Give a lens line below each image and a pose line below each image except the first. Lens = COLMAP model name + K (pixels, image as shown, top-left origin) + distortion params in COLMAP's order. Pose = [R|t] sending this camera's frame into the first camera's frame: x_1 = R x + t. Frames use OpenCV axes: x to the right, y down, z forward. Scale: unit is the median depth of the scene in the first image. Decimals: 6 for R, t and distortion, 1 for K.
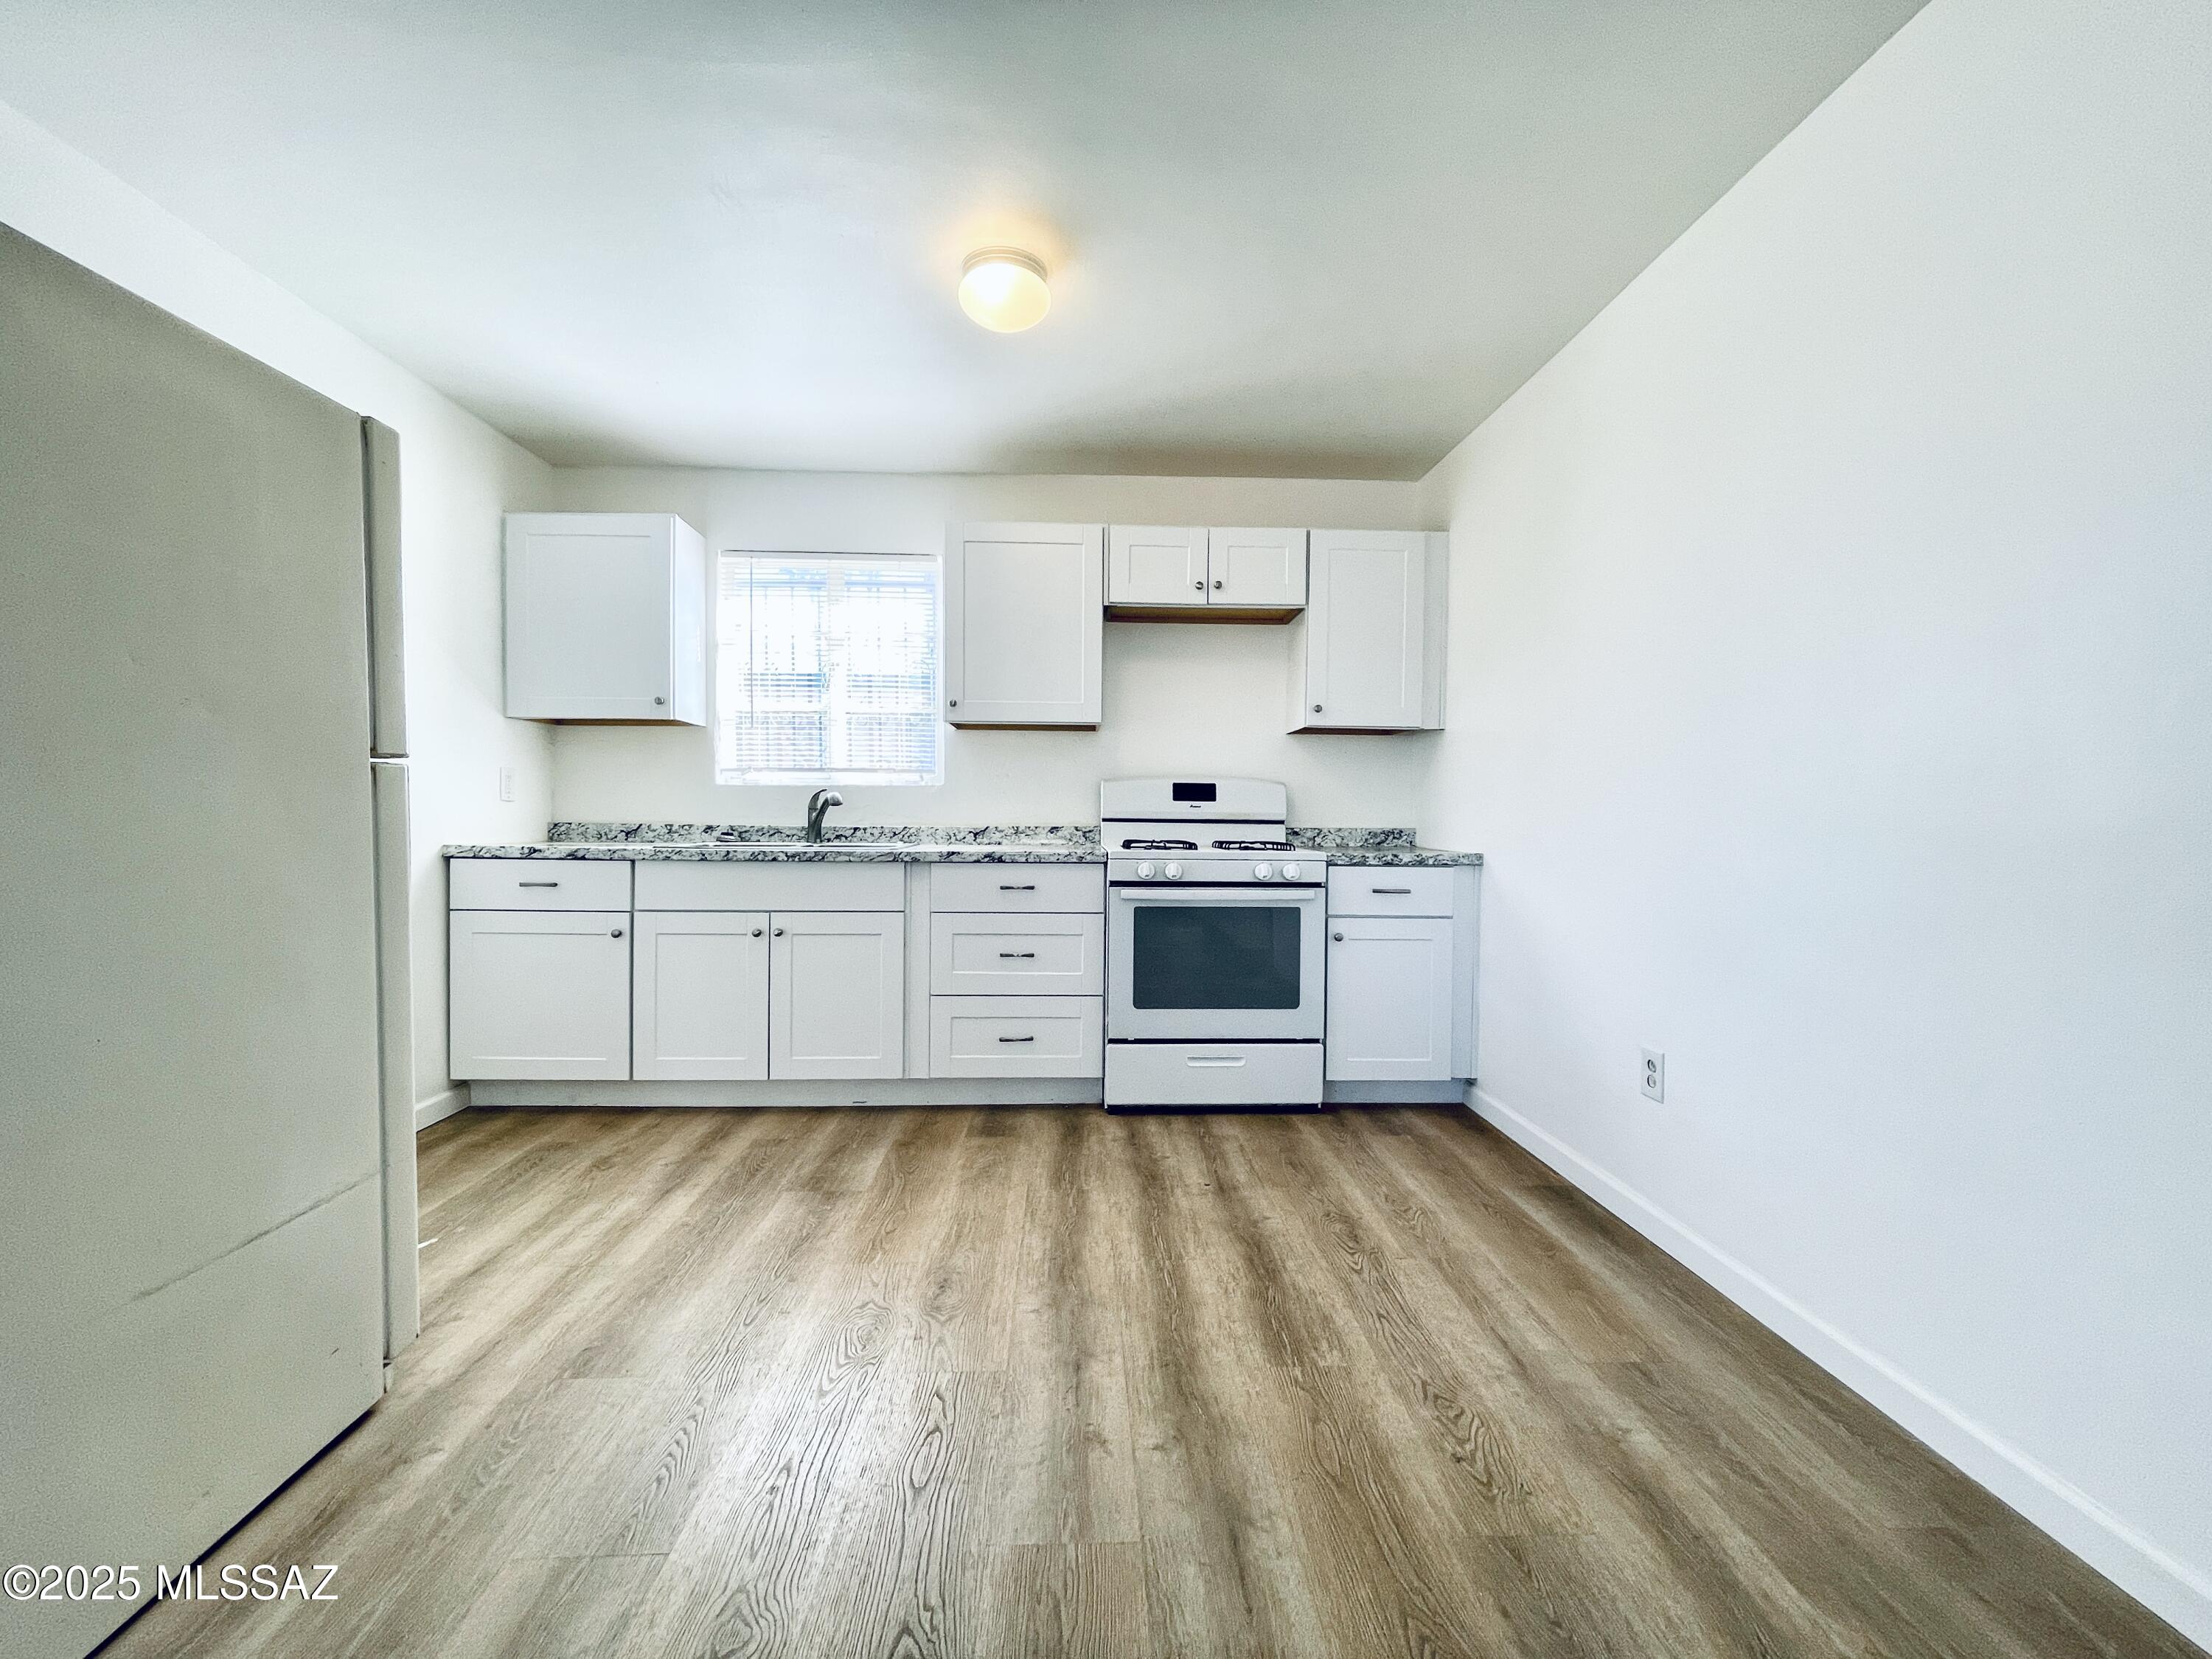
lens RADIAL K [[892.8, 0, 1104.1], [0, 892.8, 830.9], [0, 0, 1]] dist [-0.000204, -0.000059]
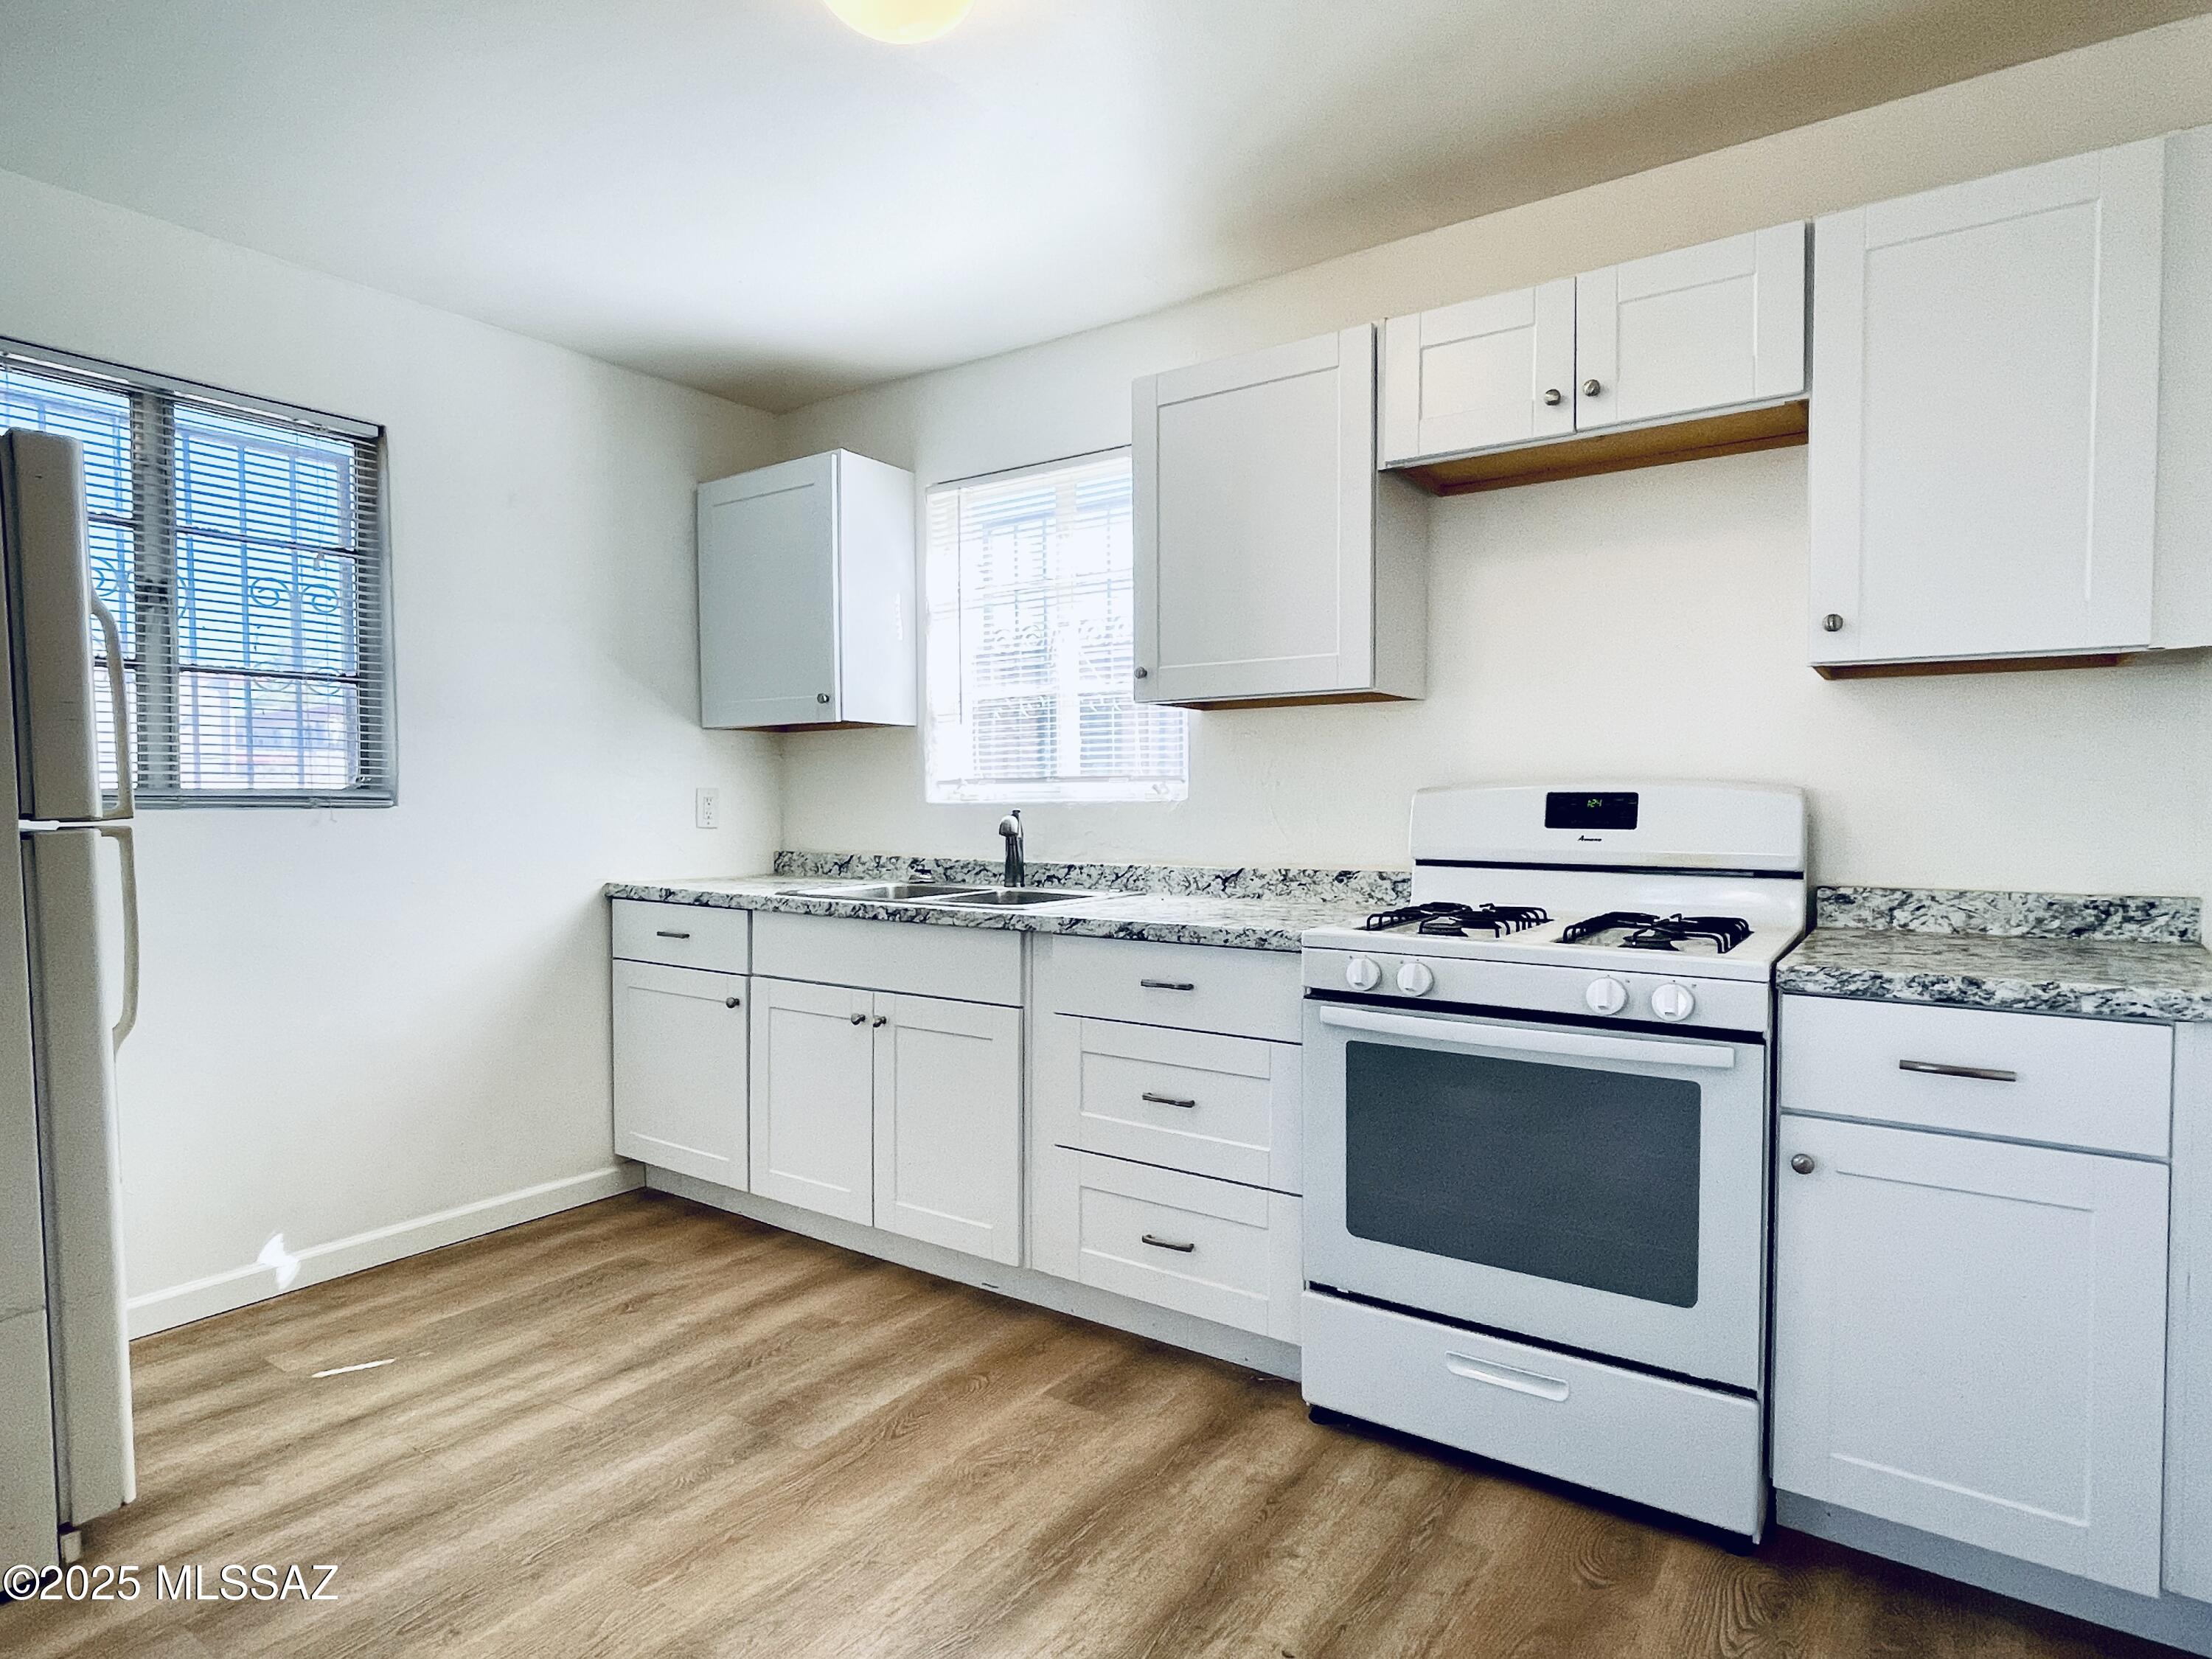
lens RADIAL K [[1212.1, 0, 1108.7], [0, 1212.1, 833.4], [0, 0, 1]] dist [0.000110, -0.000487]
pose [[0.796673, 0.006858, -0.604371, 0.349196], [-0.002003, 0.999960, 0.008706, -0.042315], [0.604407, -0.005725, 0.796655, 0.344380]]
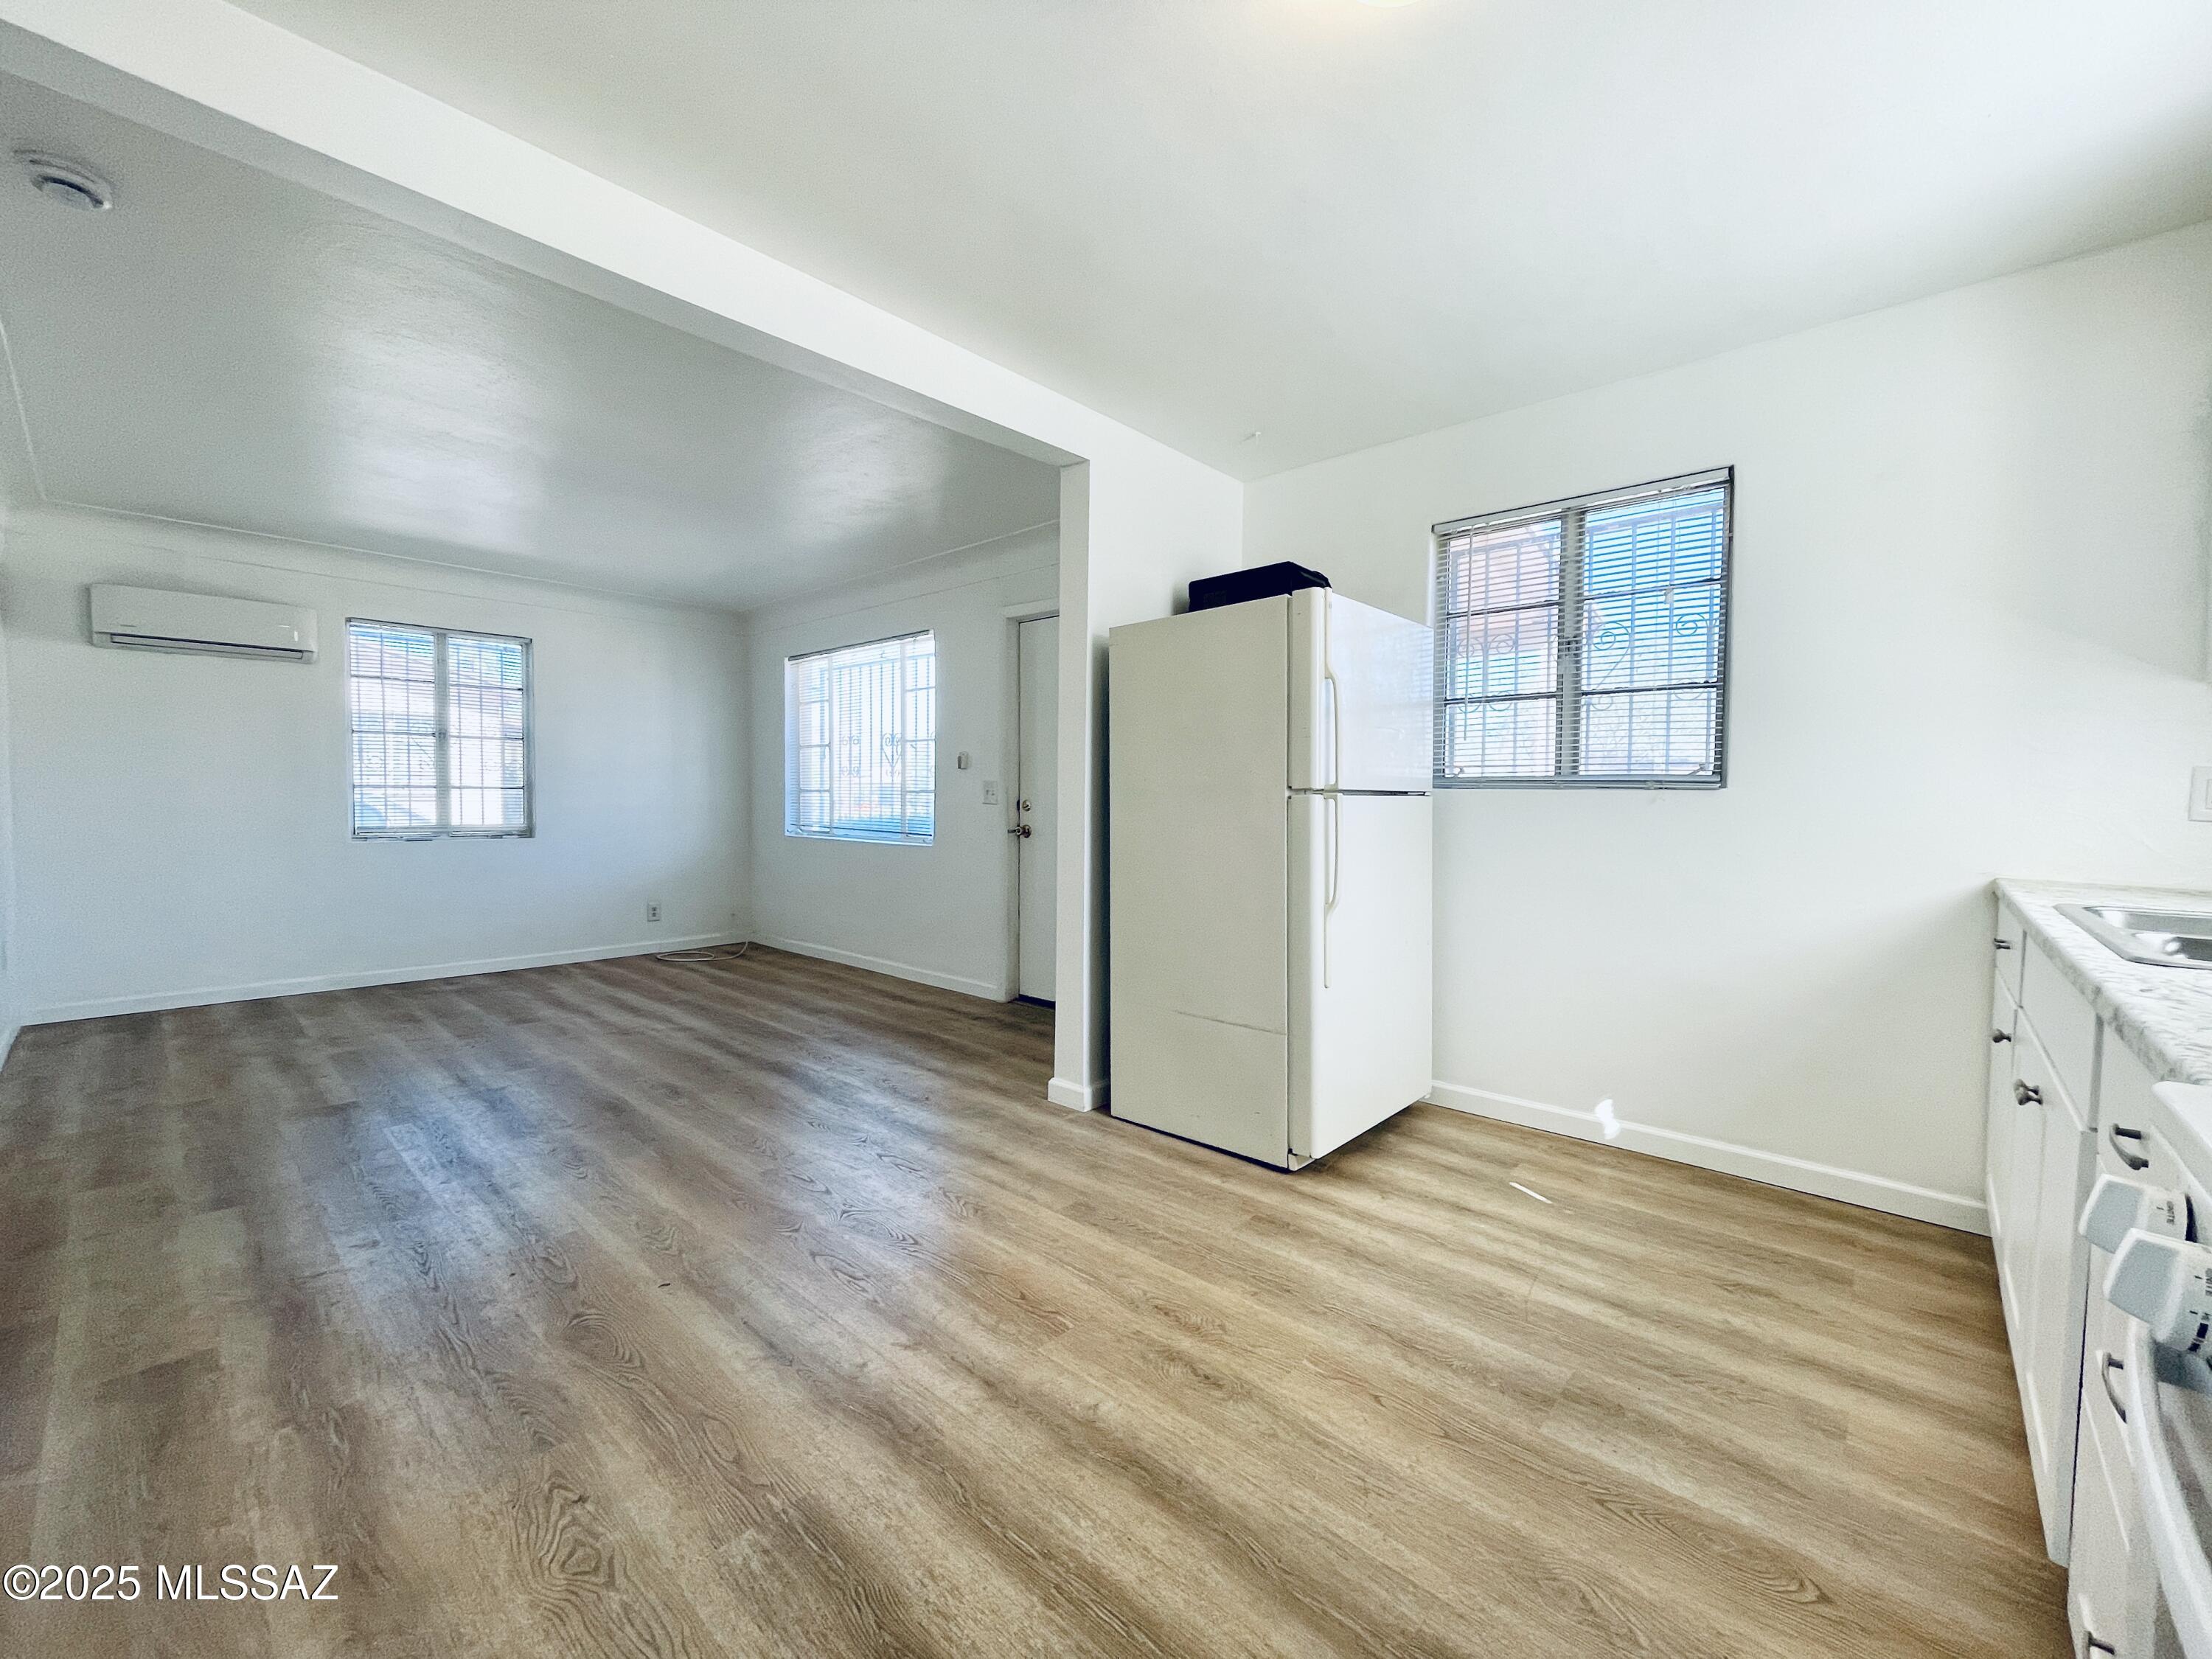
lens RADIAL K [[894.6, 0, 1099.0], [0, 894.6, 825.3], [0, 0, 1]] dist [0.003043, 0.000737]
pose [[-0.701609, 0.010110, -0.712490, 0.322397], [-0.026459, 0.998840, 0.040229, -0.037282], [0.712071, 0.047077, -0.700528, 0.958593]]
